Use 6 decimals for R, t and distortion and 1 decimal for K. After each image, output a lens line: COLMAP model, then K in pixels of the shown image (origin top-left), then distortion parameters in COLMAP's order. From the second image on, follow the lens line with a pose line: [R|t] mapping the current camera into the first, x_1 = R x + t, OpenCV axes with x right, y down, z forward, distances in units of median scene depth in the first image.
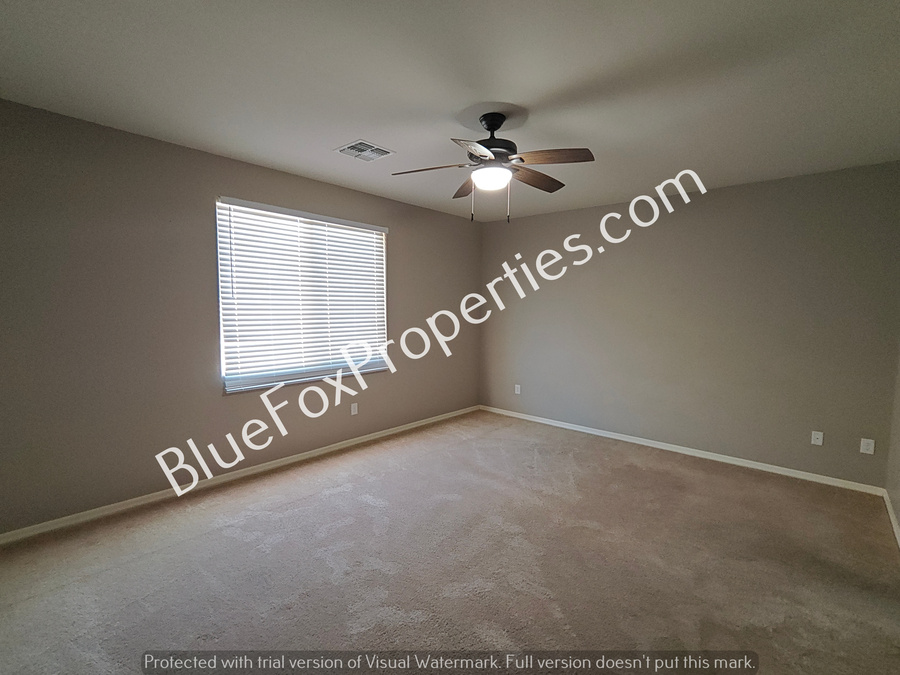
lens RADIAL K [[432.2, 0, 445.4], [0, 432.2, 339.6], [0, 0, 1]] dist [-0.000016, 0.000052]
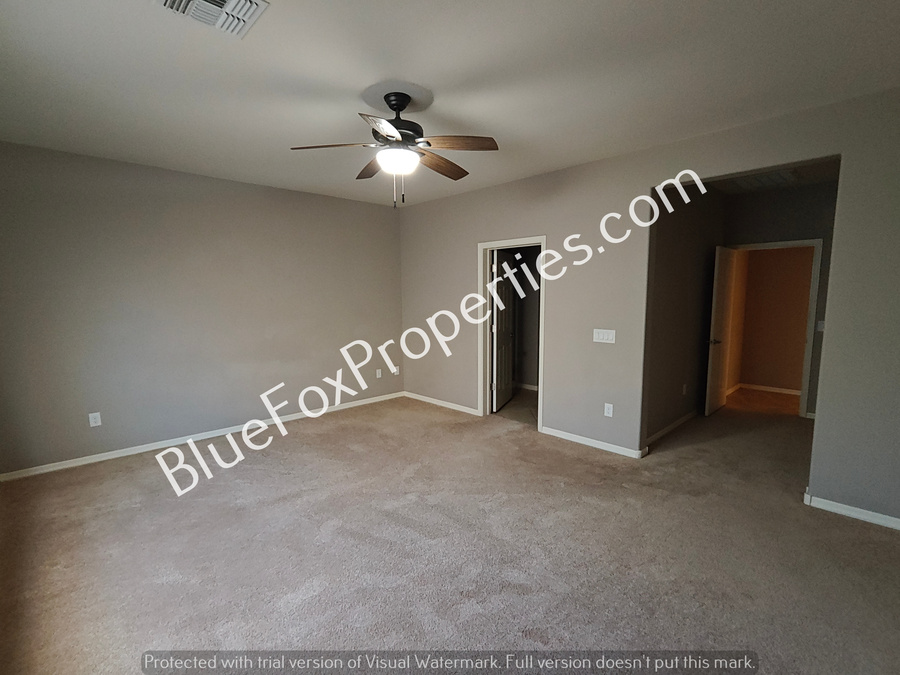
lens RADIAL K [[432.2, 0, 445.4], [0, 432.2, 339.6], [0, 0, 1]] dist [-0.000016, 0.000052]
pose [[0.079062, -0.124116, 0.989113, -0.913627], [0.091306, 0.988950, 0.116797, -0.075348], [-0.992679, 0.081078, 0.089521, 0.839852]]
